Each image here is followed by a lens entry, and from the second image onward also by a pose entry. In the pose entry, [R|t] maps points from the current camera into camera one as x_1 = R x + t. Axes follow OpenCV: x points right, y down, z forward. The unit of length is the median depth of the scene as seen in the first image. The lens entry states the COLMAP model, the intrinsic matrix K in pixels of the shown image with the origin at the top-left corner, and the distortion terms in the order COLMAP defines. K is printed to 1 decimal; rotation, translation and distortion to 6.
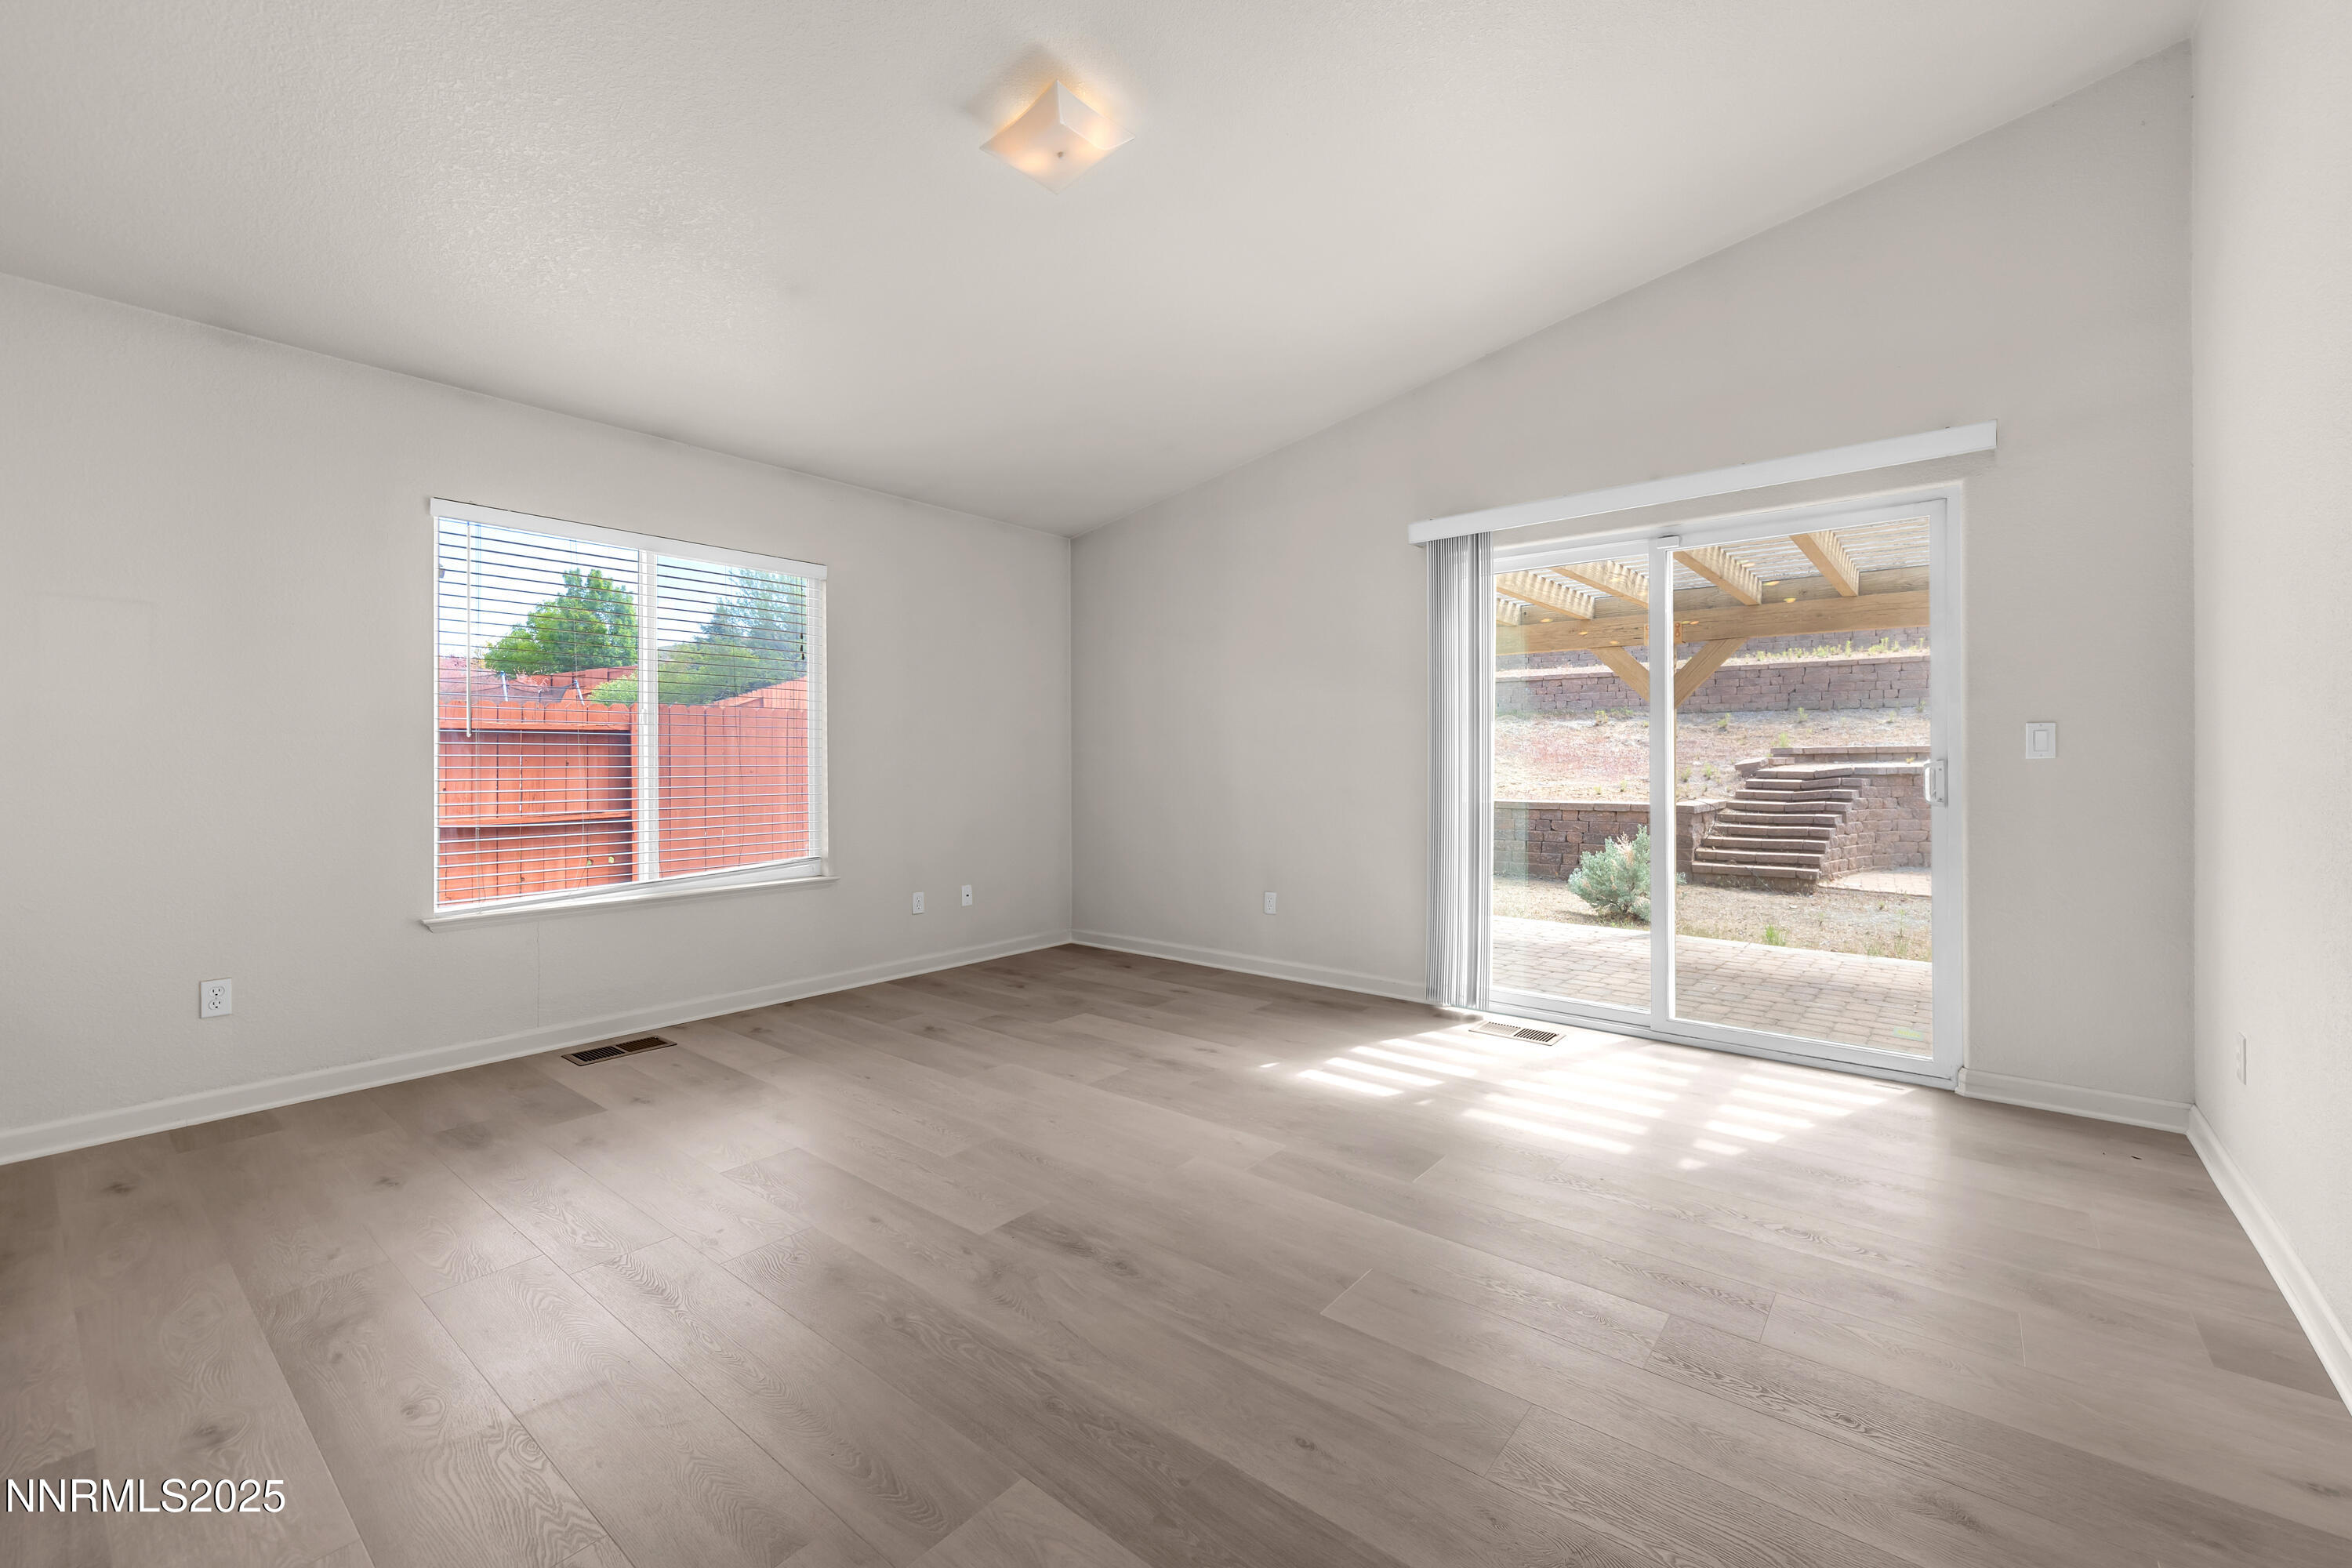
lens RADIAL K [[1045.1, 0, 1173.8], [0, 1045.1, 765.5], [0, 0, 1]] dist [-0.001403, -0.000085]
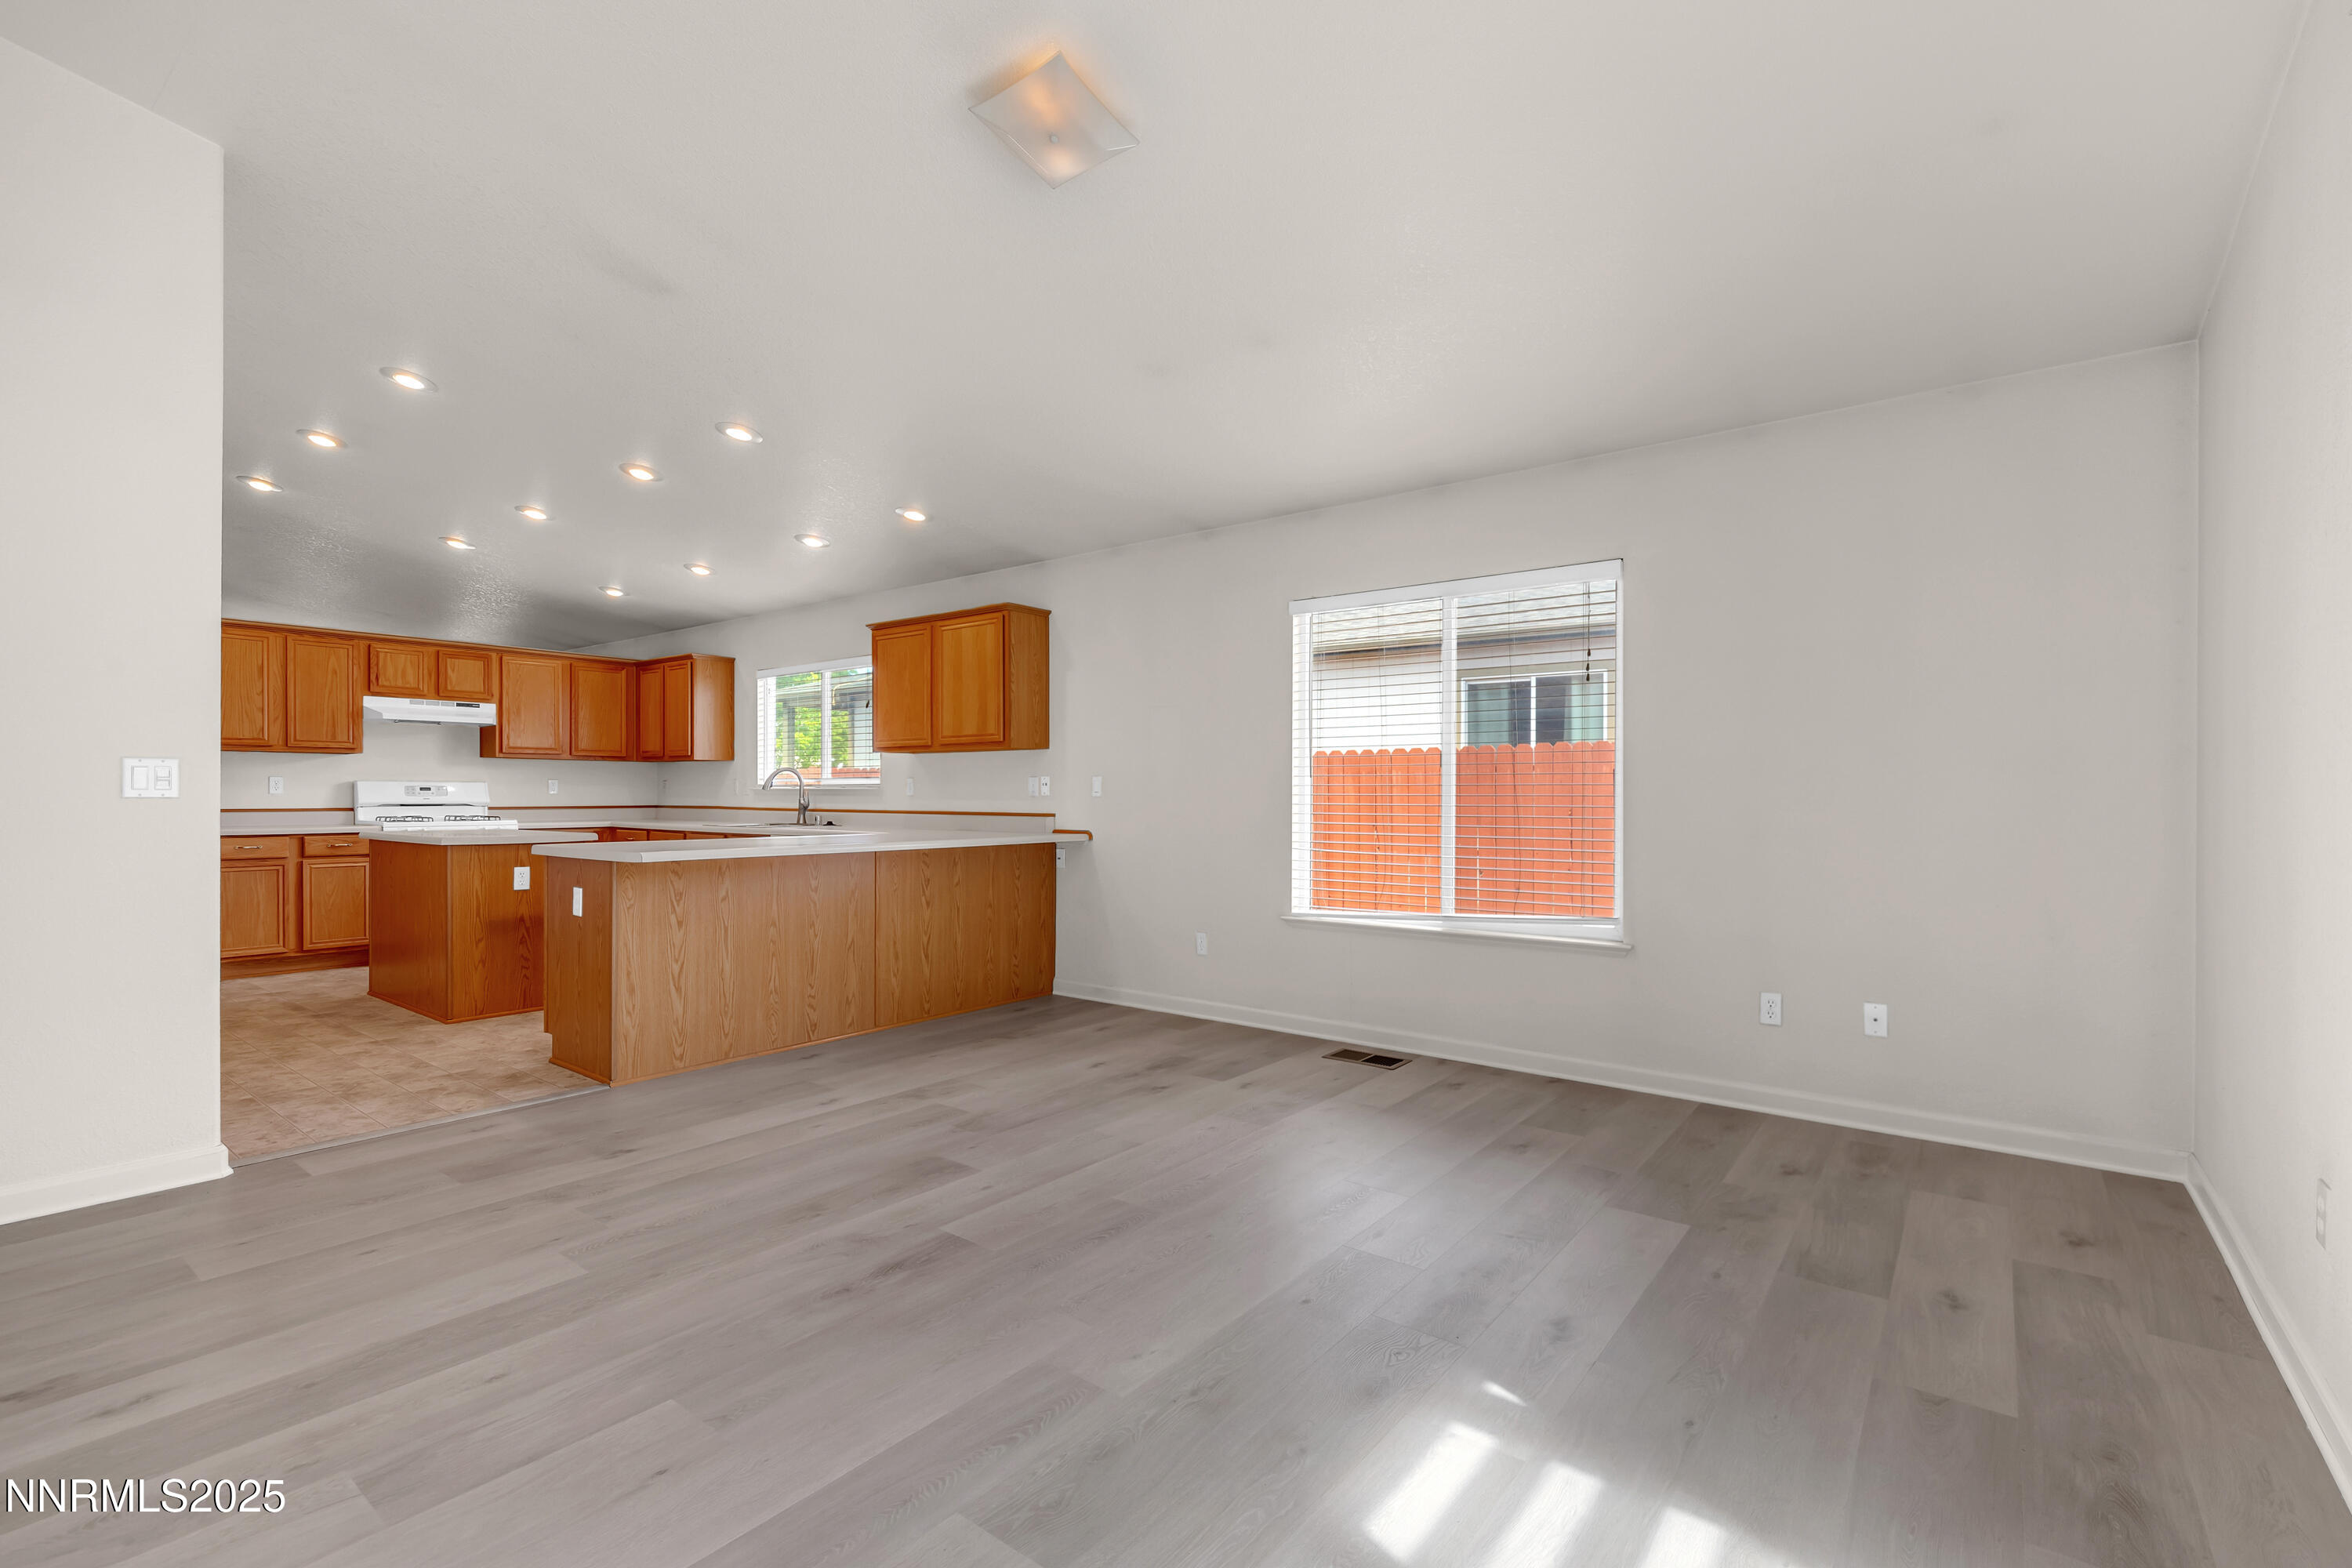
lens RADIAL K [[1045.1, 0, 1171.8], [0, 1045.1, 797.1], [0, 0, 1]] dist [-0.001403, -0.000085]
pose [[-0.017418, 0.001960, -0.999846, 0.692068], [-0.011070, 0.999936, 0.002153, -0.007319], [0.999787, 0.011105, -0.017395, 0.955366]]
